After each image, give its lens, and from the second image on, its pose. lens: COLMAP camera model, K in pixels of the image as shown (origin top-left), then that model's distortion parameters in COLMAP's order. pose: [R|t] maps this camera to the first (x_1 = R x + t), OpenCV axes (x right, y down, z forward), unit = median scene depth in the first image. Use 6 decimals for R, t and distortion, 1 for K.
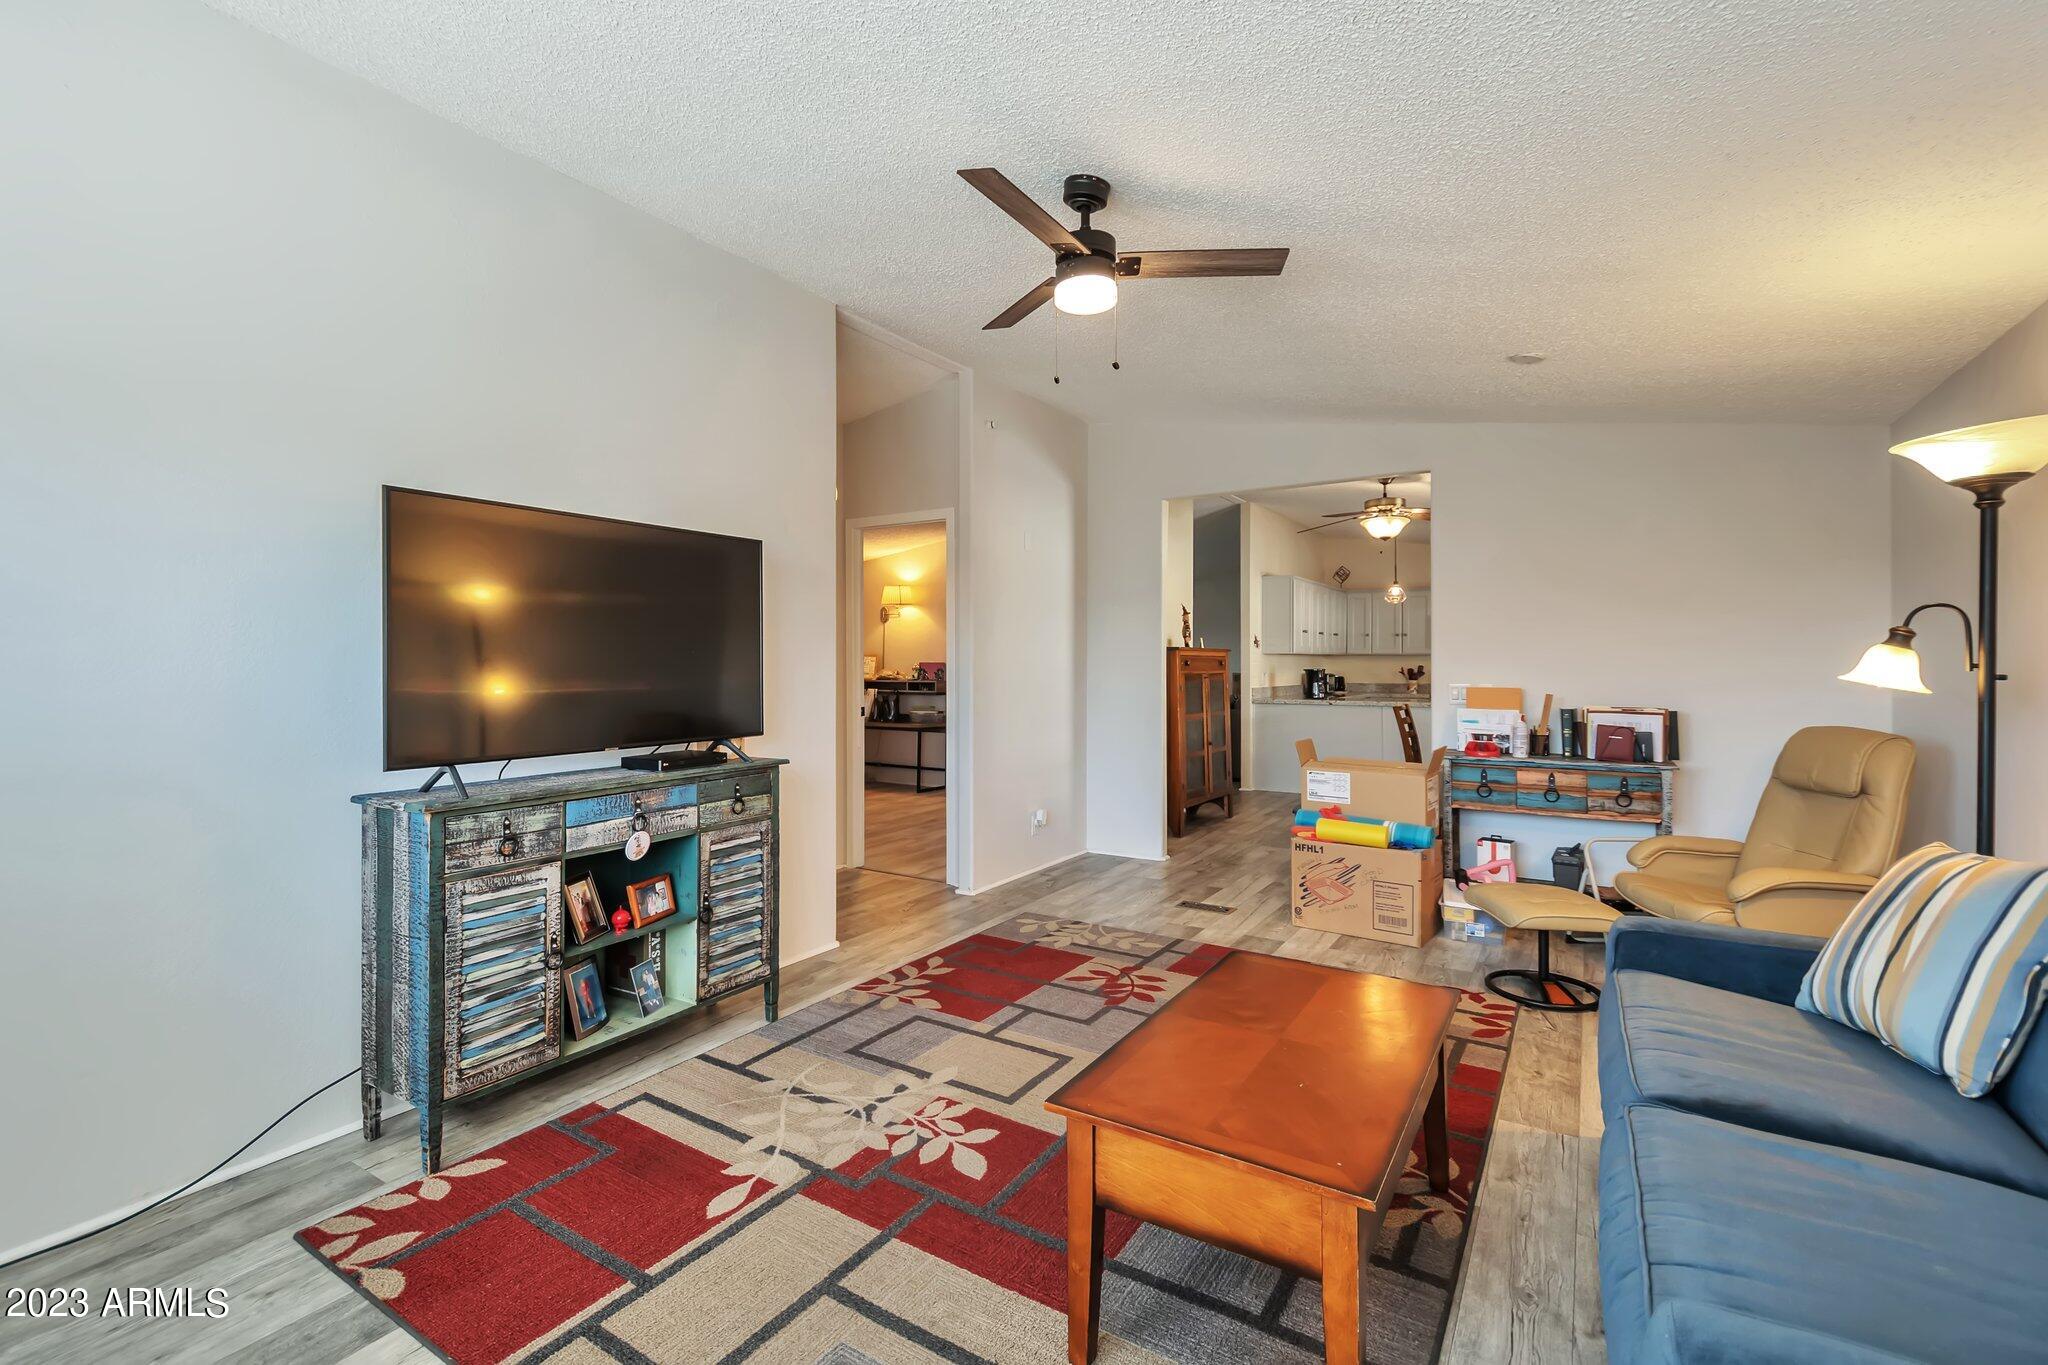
lens RADIAL K [[900.4, 0, 1022.9], [0, 900.4, 673.1], [0, 0, 1]] dist [0.011219, -0.002267]
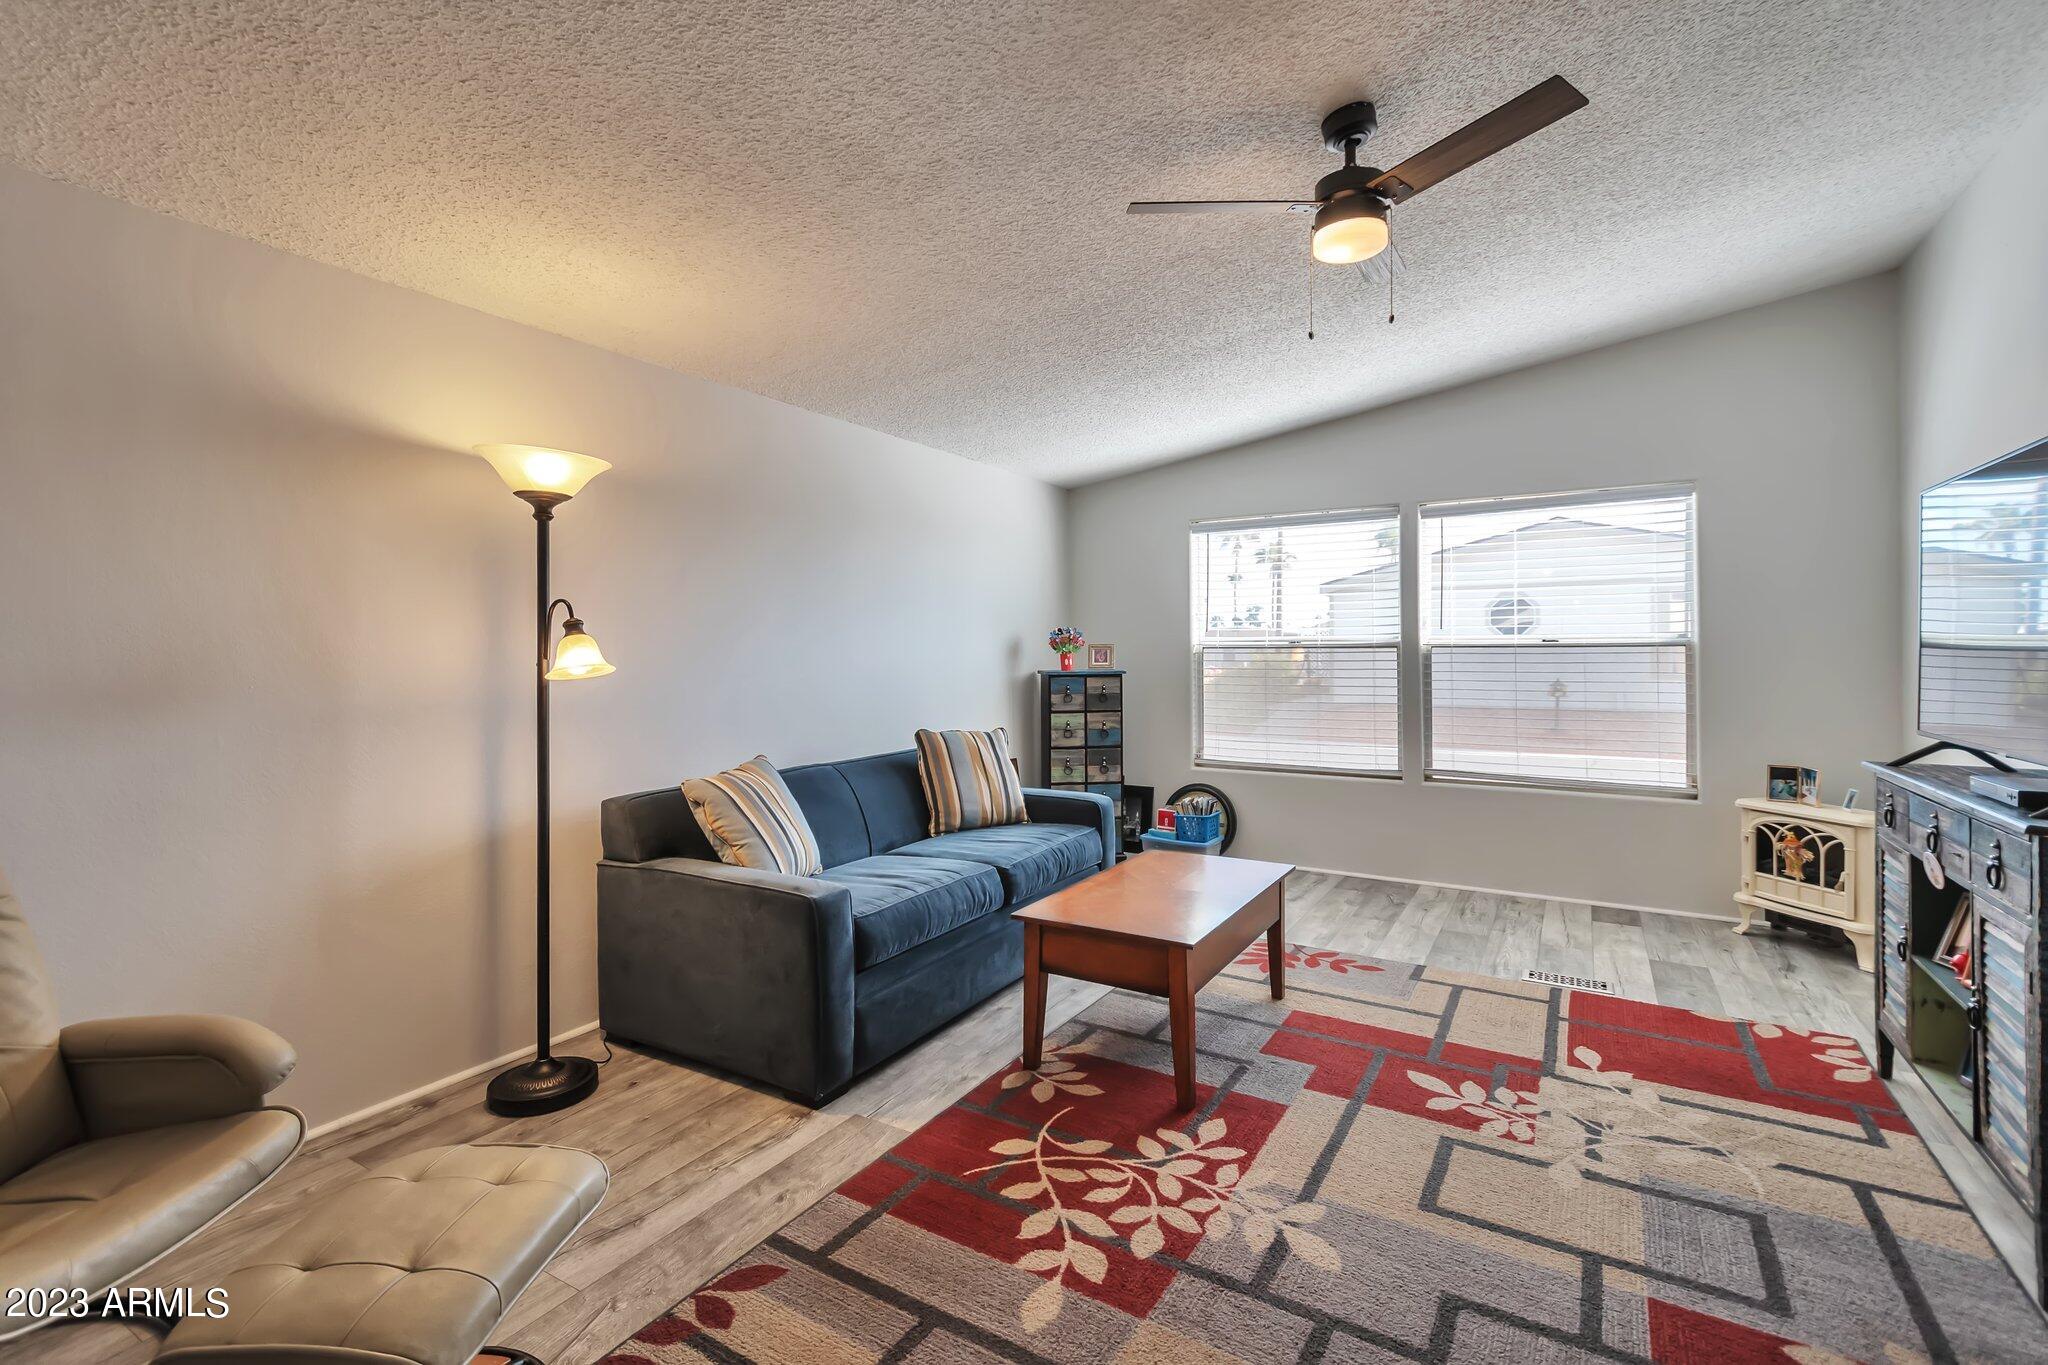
lens RADIAL K [[900.4, 0, 1037.9], [0, 900.4, 645.9], [0, 0, 1]] dist [0.011219, -0.002267]
pose [[-0.999666, 0.006538, -0.025020, 0.400720], [0.006361, 0.999954, 0.007139, -0.014786], [0.025066, 0.006978, -0.999661, 1.860880]]
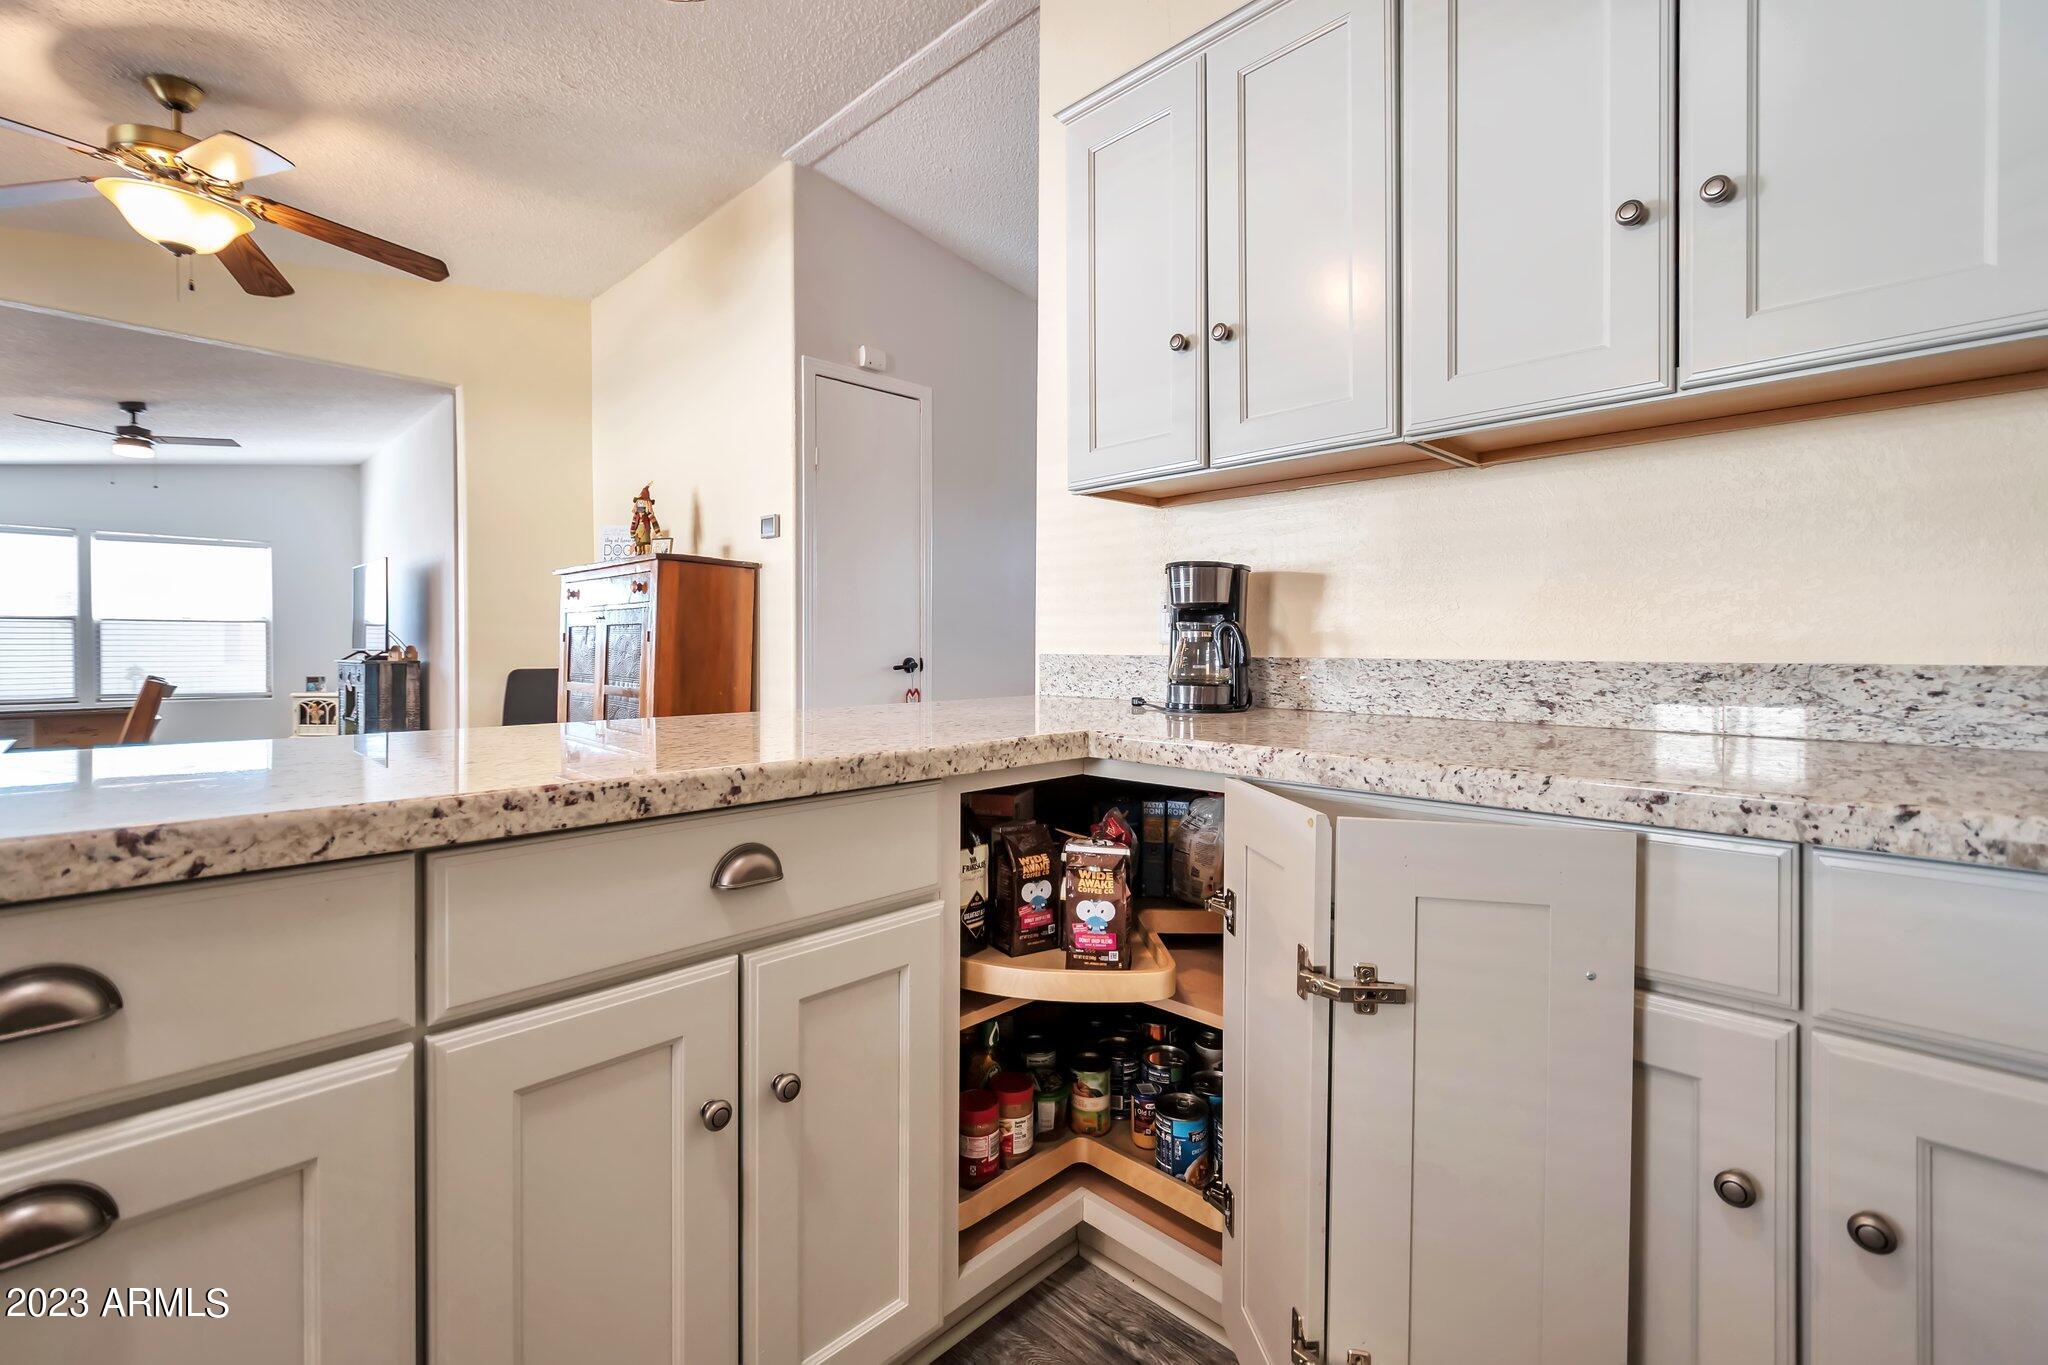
lens RADIAL K [[900.4, 0, 999.1], [0, 900.4, 648.4], [0, 0, 1]] dist [0.011219, -0.002267]
pose [[-0.232286, 0.007664, -0.972617, 1.757750], [-0.008609, 0.999914, 0.009935, 0.044369], [0.972609, 0.010681, -0.232200, 3.591282]]
